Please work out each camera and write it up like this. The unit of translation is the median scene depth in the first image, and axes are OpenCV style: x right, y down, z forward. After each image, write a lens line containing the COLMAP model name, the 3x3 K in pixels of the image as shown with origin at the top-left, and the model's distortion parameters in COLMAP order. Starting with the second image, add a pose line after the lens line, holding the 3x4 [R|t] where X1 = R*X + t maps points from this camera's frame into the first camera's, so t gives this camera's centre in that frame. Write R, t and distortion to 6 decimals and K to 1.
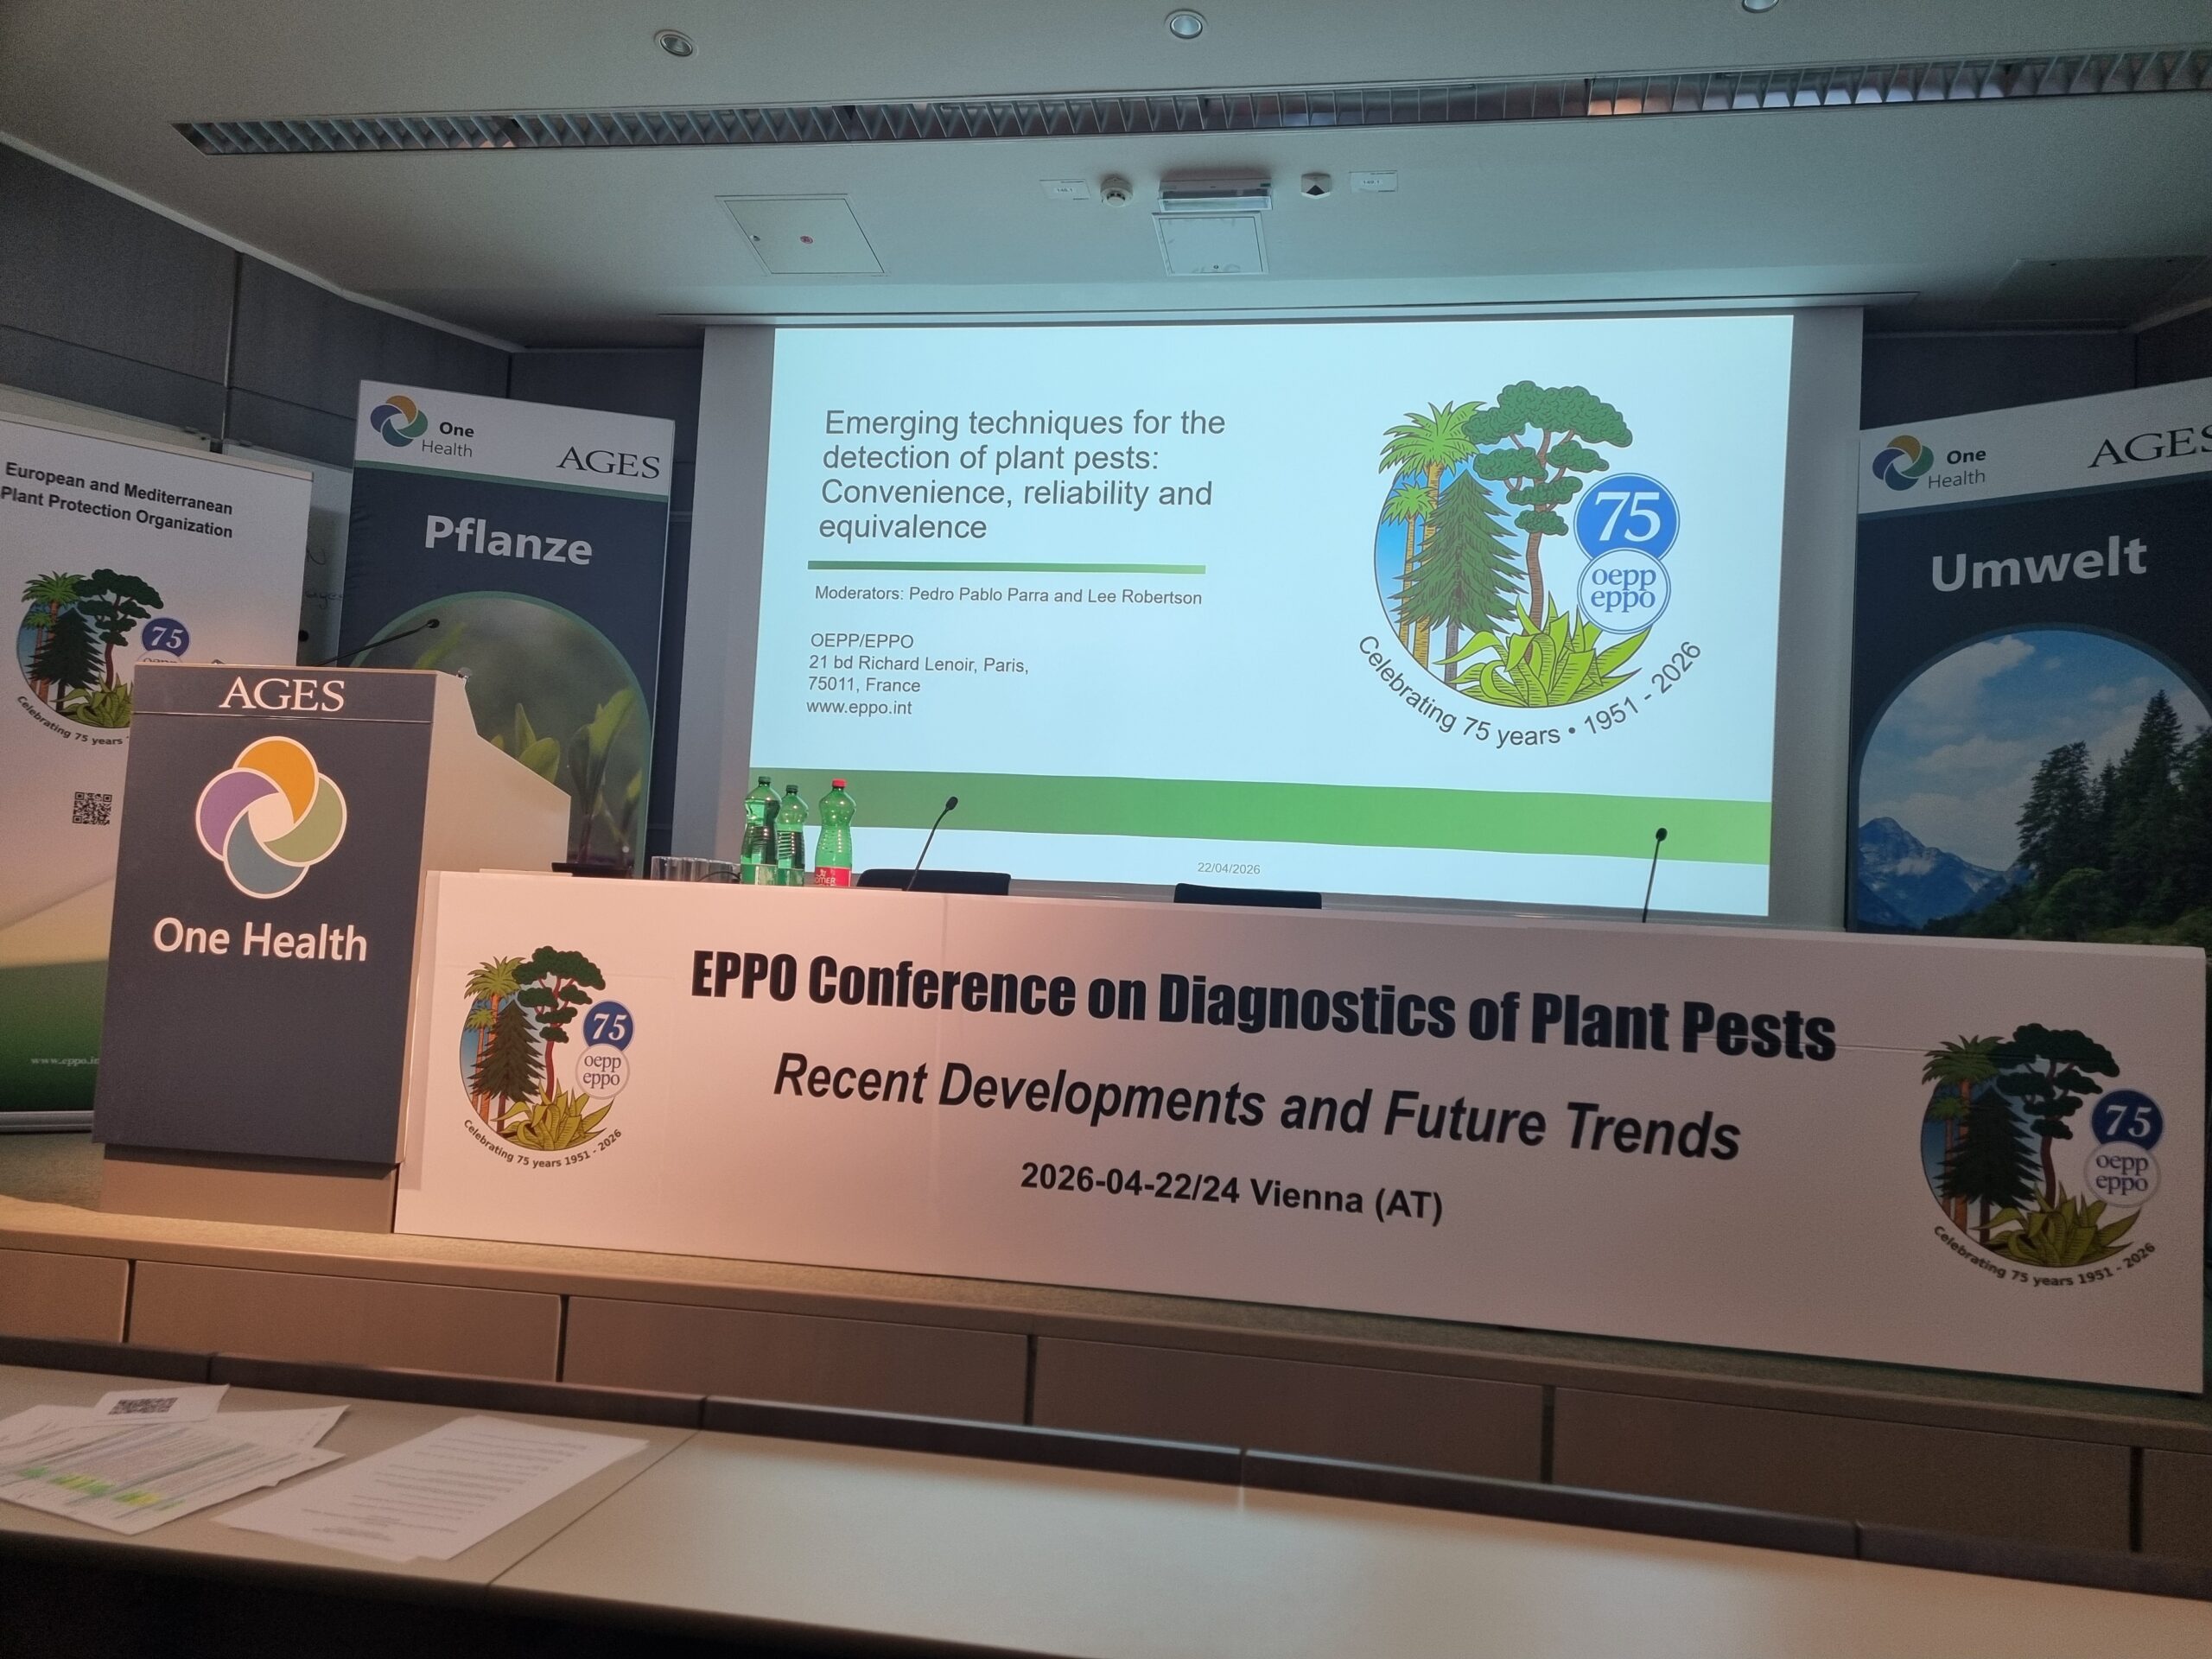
lens RADIAL K [[1615.9, 0, 1129.6], [0, 1615.9, 846.9], [0, 0, 1]] dist [0.077064, -0.058619]
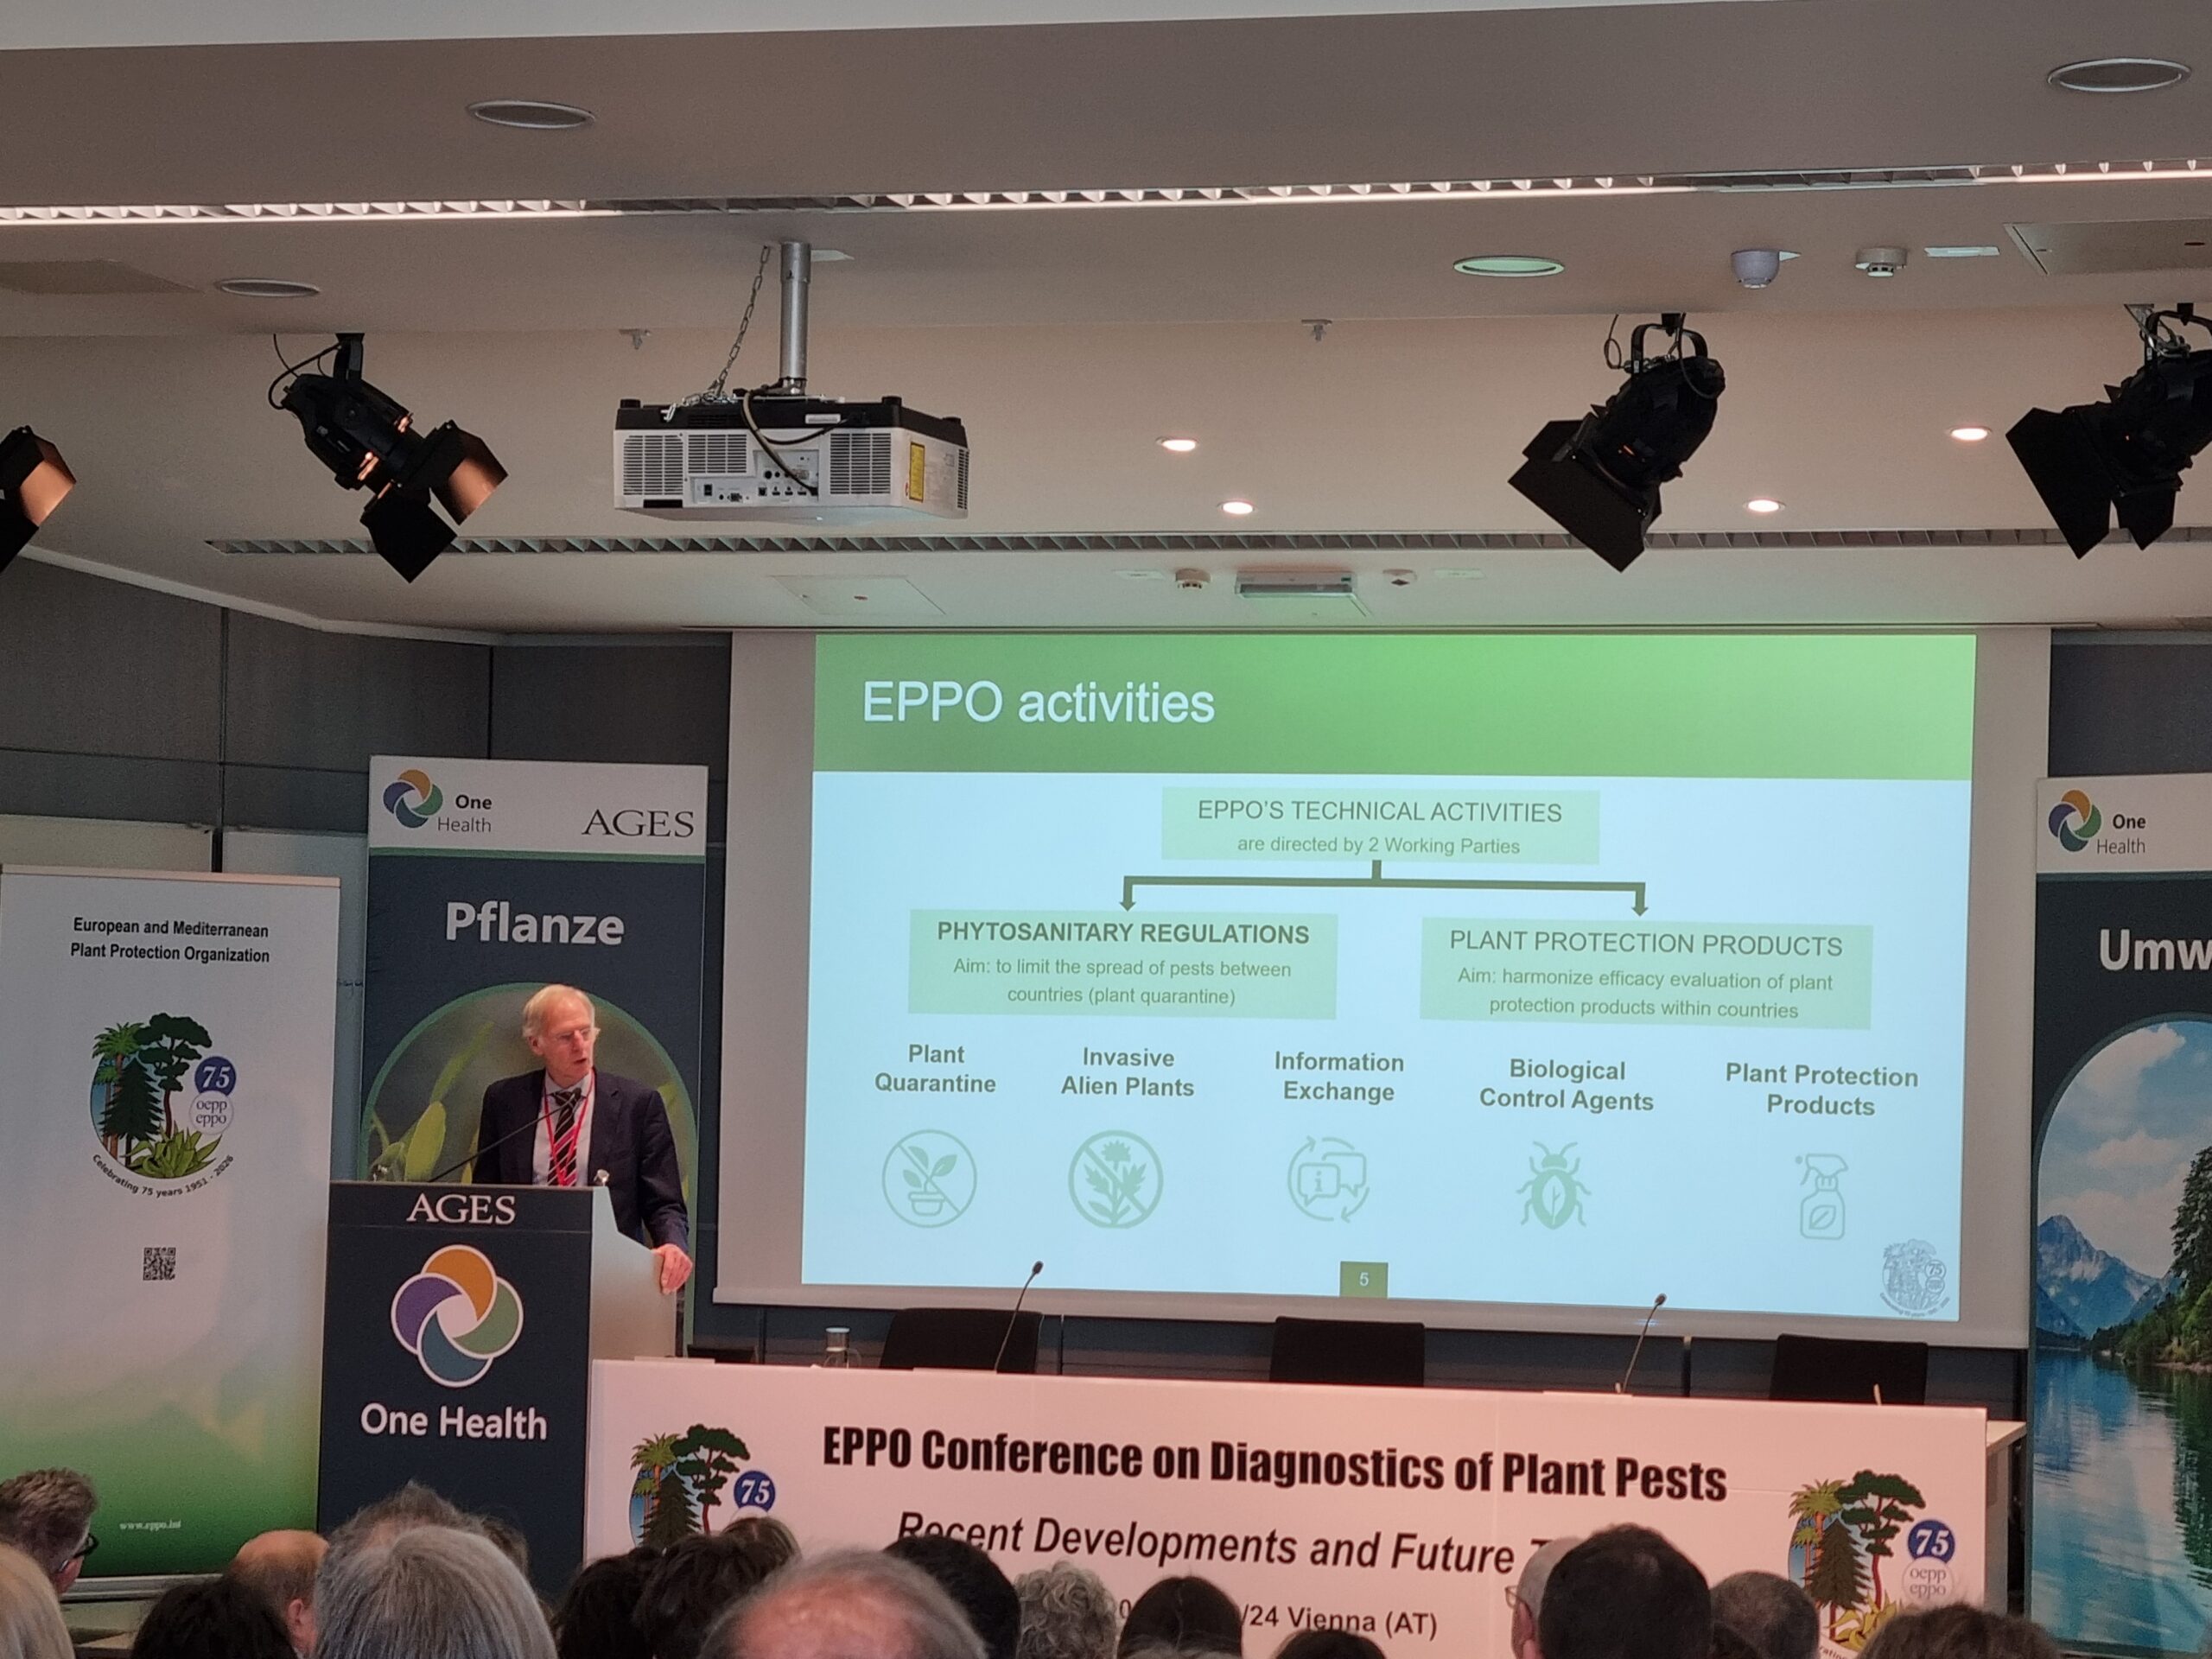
lens RADIAL K [[5092.3, 0, 1195.3], [0, 5092.3, 905.0], [0, 0, 1]] dist [0.031413, 1.058123]
pose [[0.995397, -0.032695, -0.090091, 0.338875], [0.035469, 0.998939, 0.029362, -0.404735], [0.089036, -0.032423, 0.995501, -2.592305]]
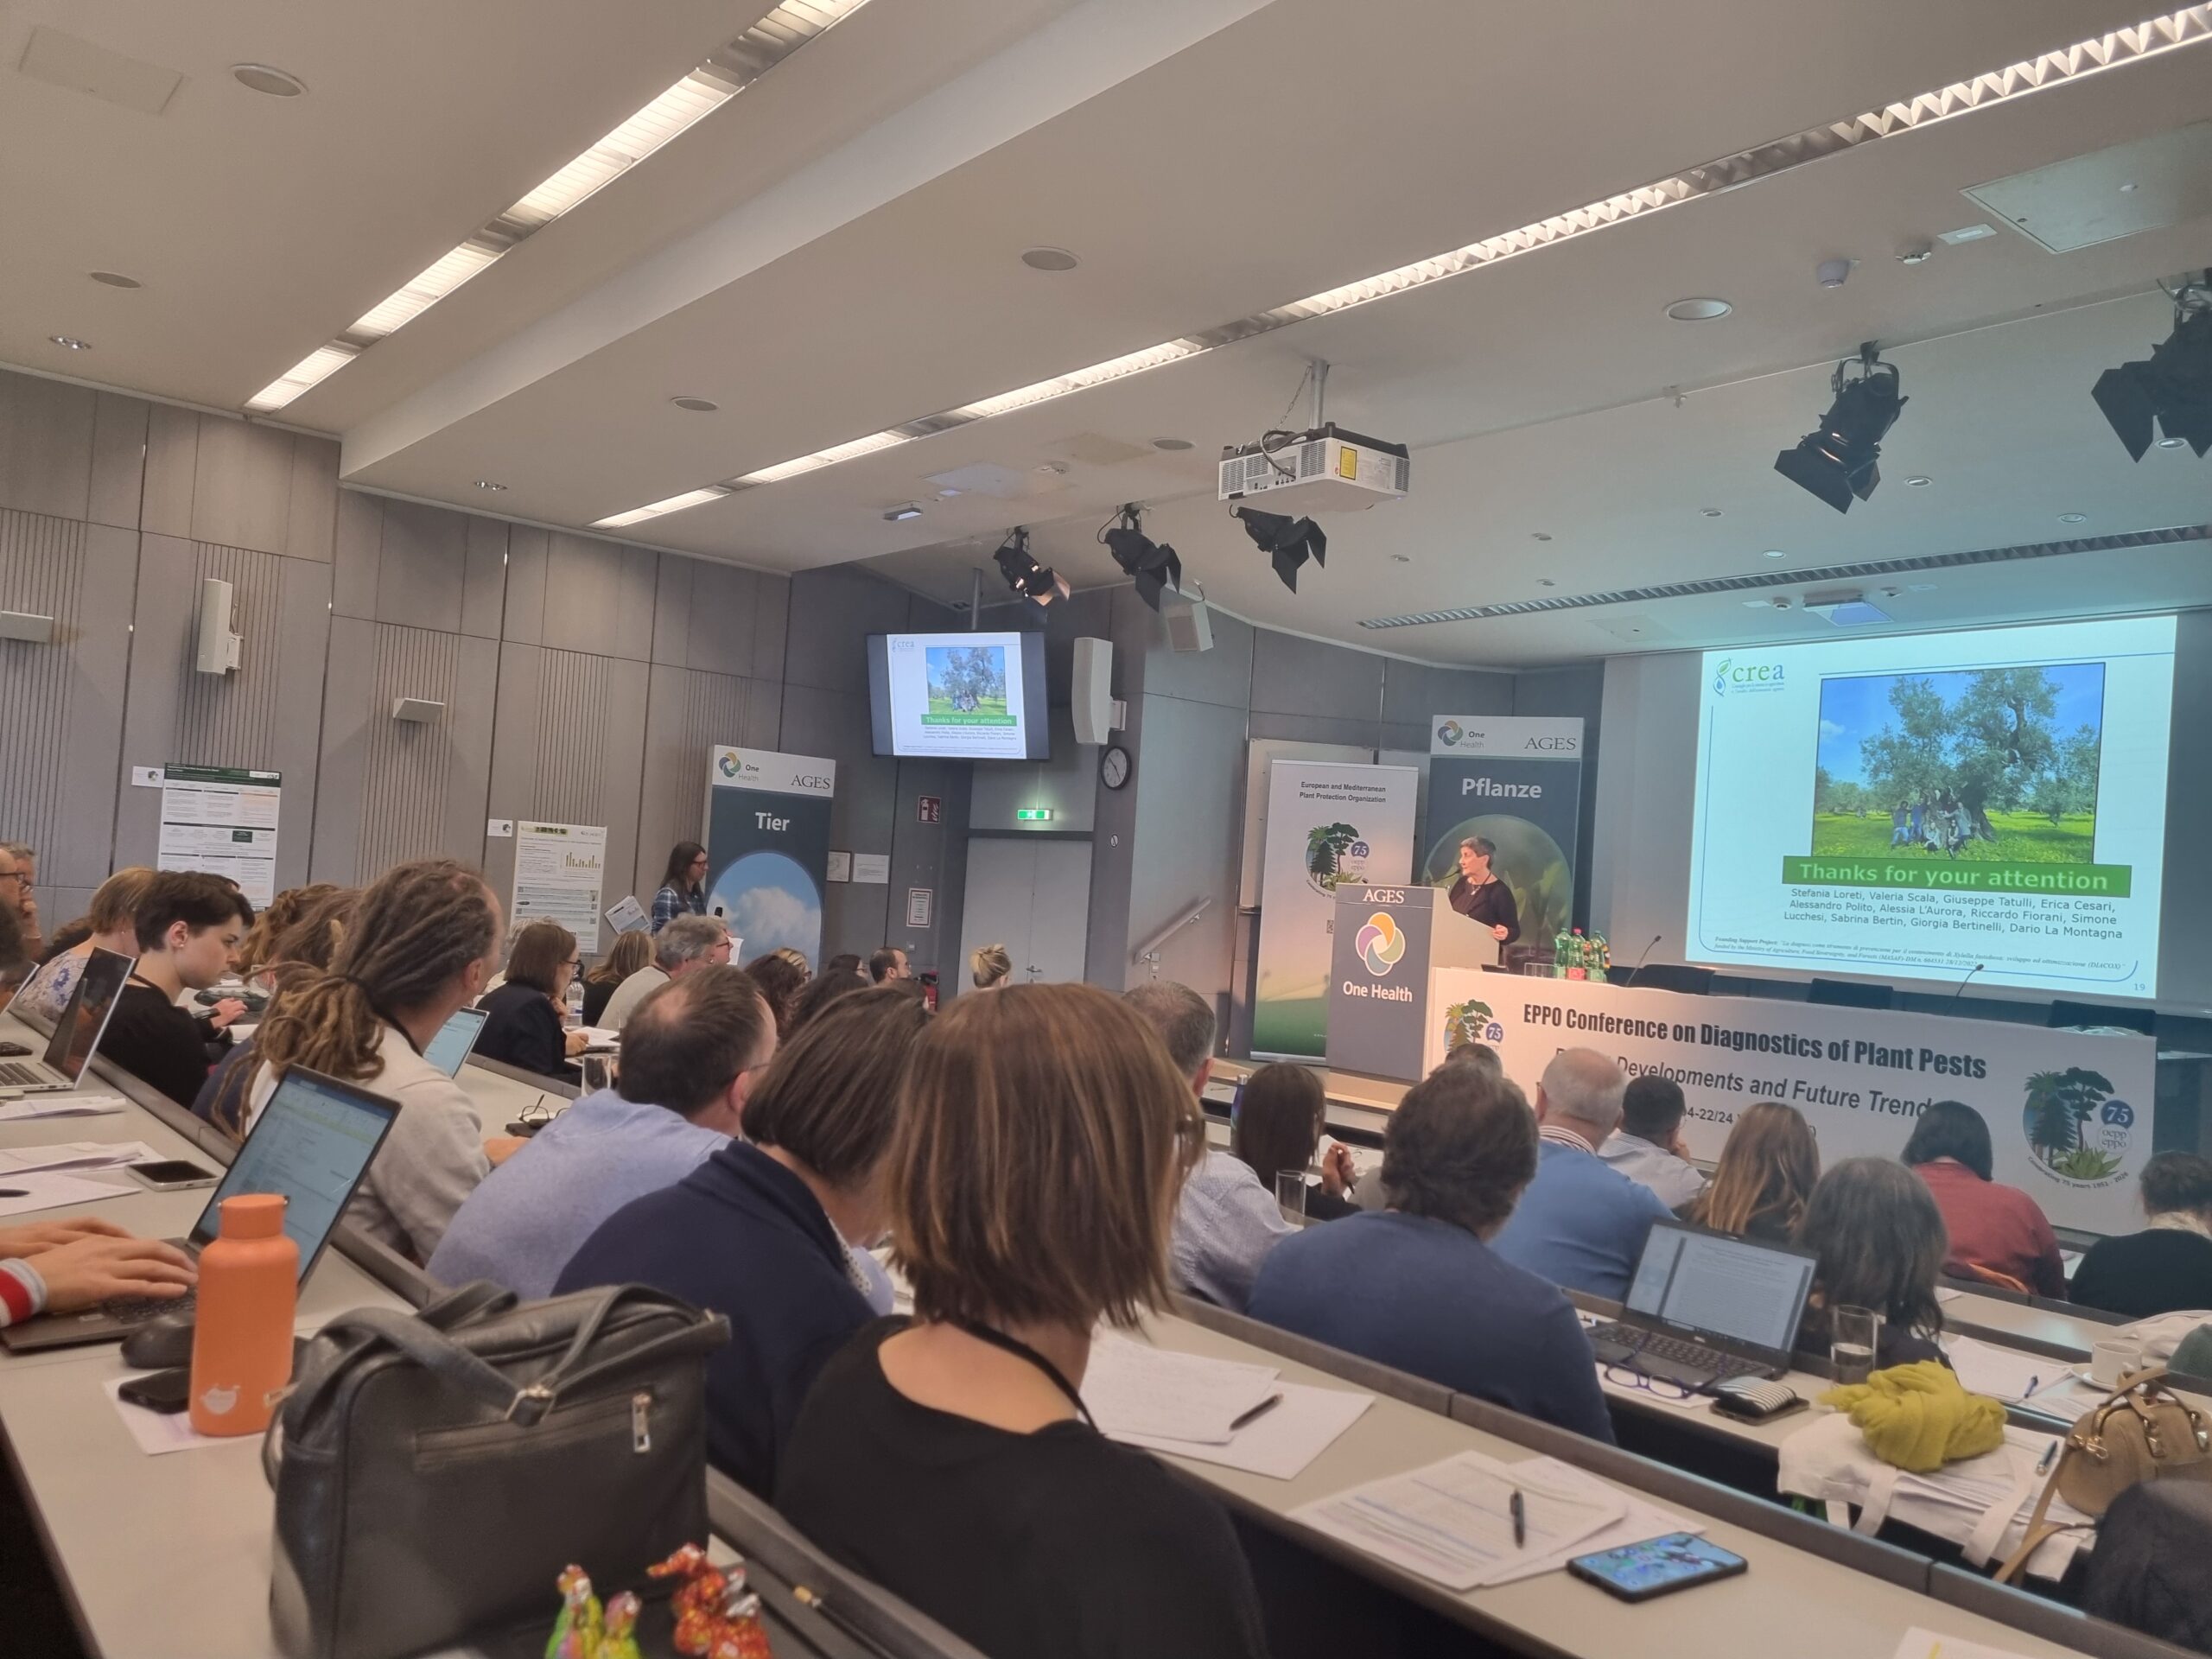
lens RADIAL K [[1657.3, 0, 1112.1], [0, 1657.3, 839.0], [0, 0, 1]] dist [0.071779, -0.064689]
pose [[0.756745, -0.022379, -0.653328, 0.888322], [0.012452, 0.999726, -0.019822, -0.139579], [0.653592, 0.006865, 0.756816, -1.281162]]
